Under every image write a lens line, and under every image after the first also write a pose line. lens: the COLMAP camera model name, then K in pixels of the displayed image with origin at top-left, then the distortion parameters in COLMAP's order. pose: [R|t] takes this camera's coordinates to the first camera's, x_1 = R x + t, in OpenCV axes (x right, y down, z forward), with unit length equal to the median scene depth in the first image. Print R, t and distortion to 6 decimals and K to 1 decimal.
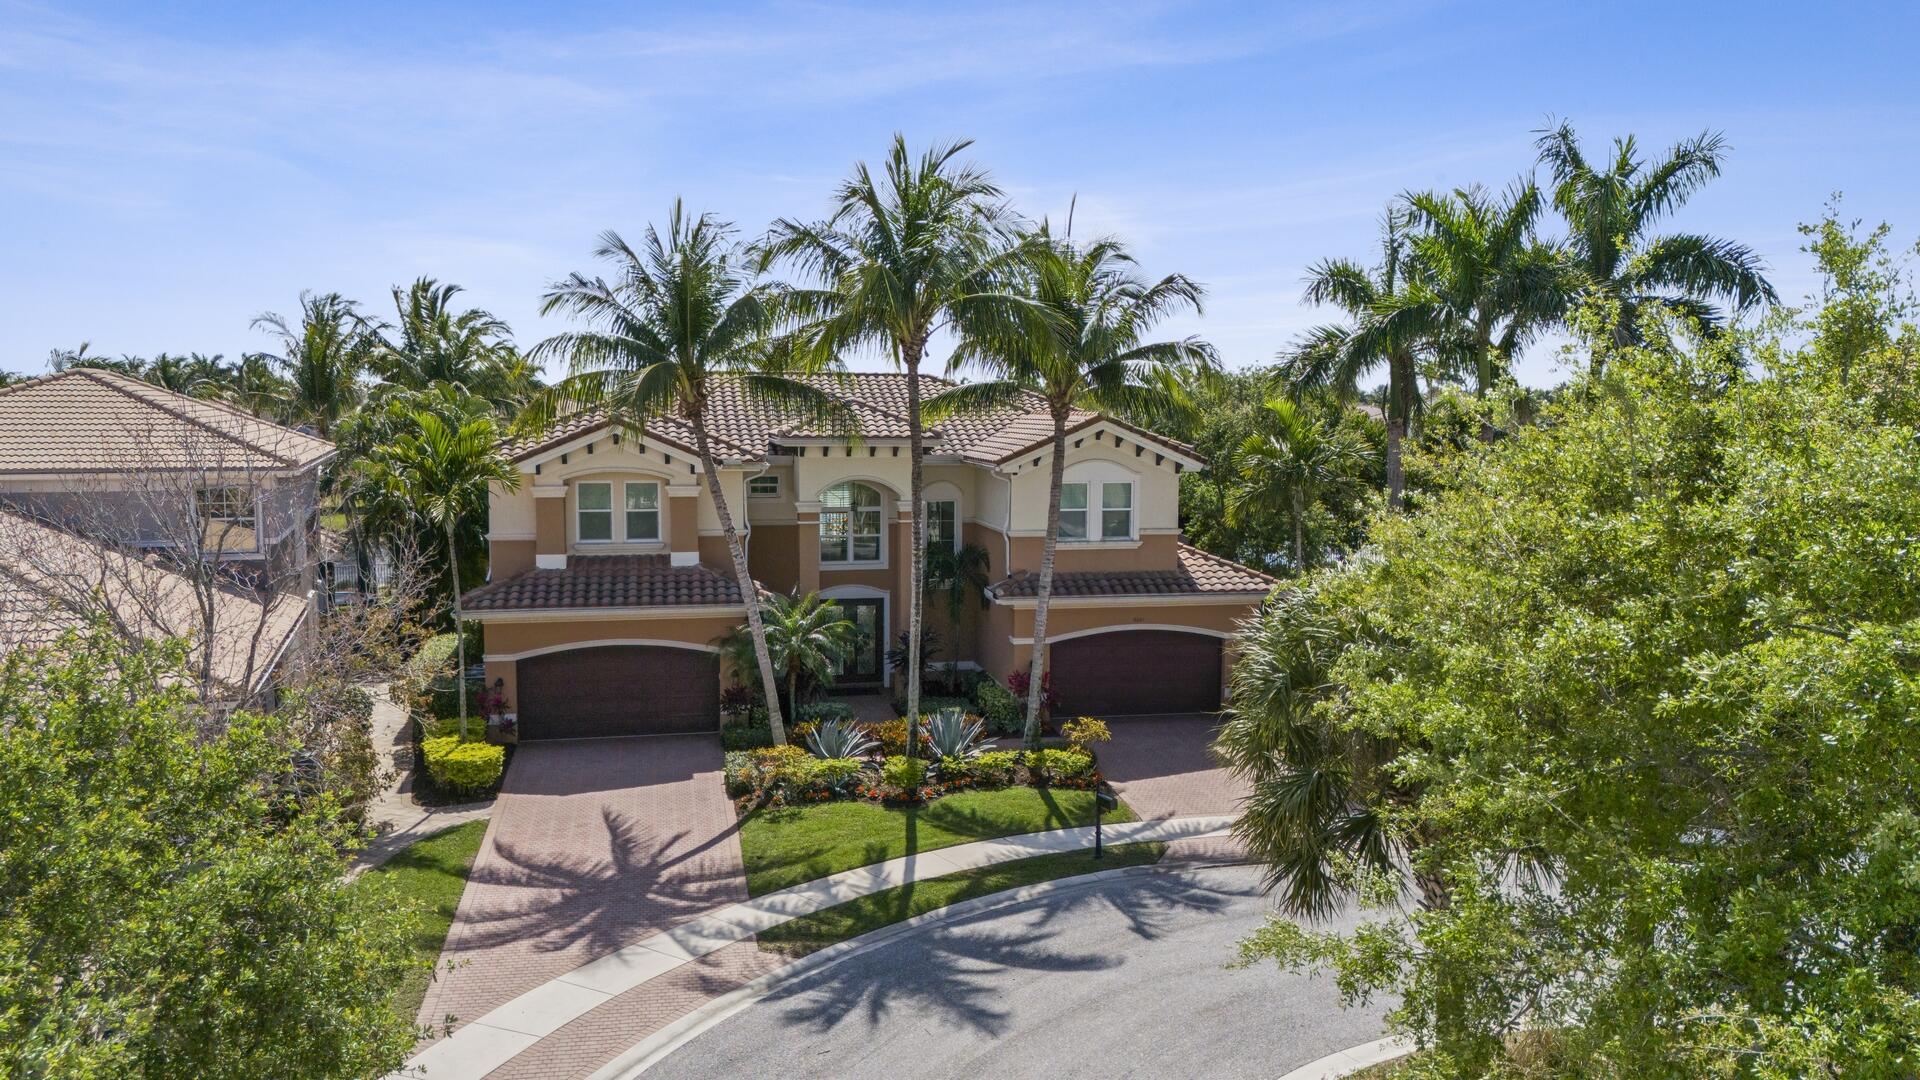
lens RADIAL K [[1363.7, 0, 960.0], [0, 1363.7, 540.0], [0, 0, 1]] dist [-0.001882, -0.001125]
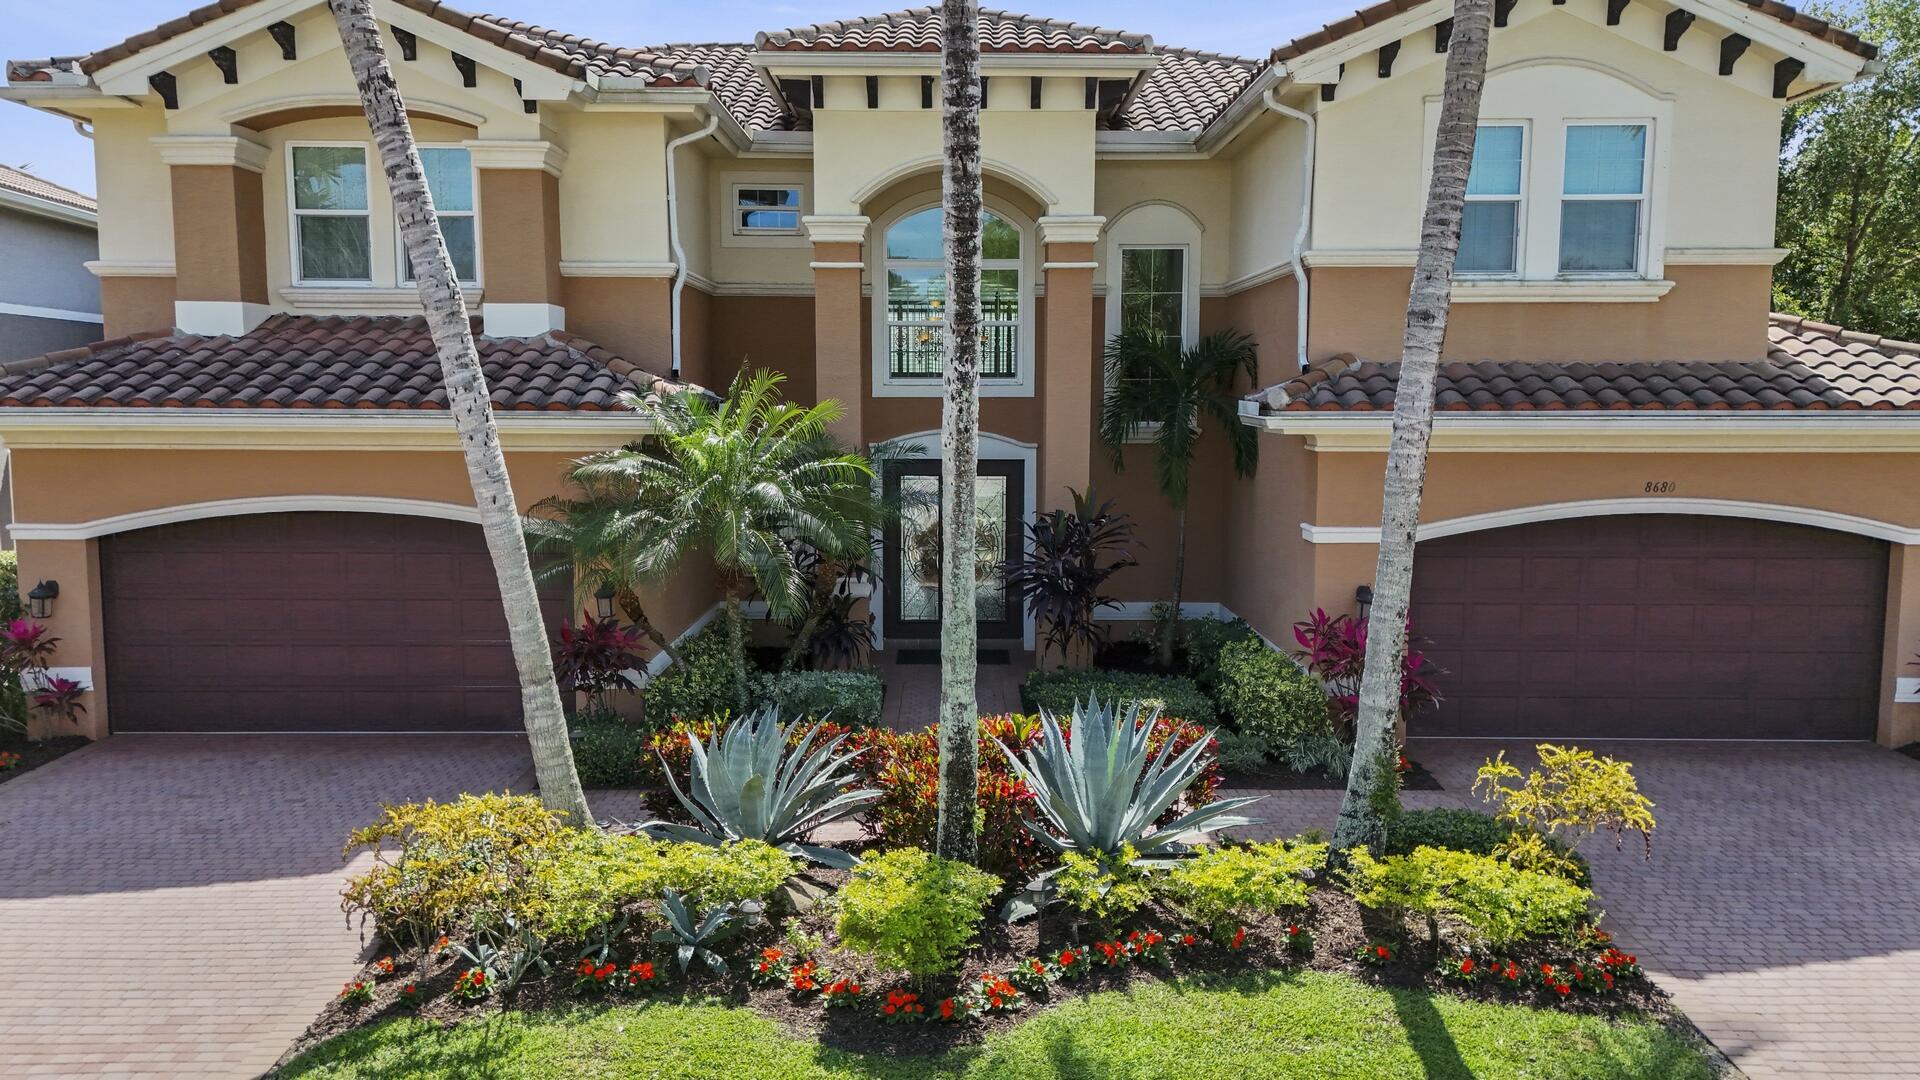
lens RADIAL K [[1377.8, 0, 960.0], [0, 1377.8, 540.0], [0, 0, 1]] dist [0.010176, -0.000909]
pose [[0.978276, 0.019370, -0.206402, 0.025874], [-0.019164, 0.999812, 0.002999, 0.090065], [0.206421, 0.001022, 0.978463, 0.704867]]
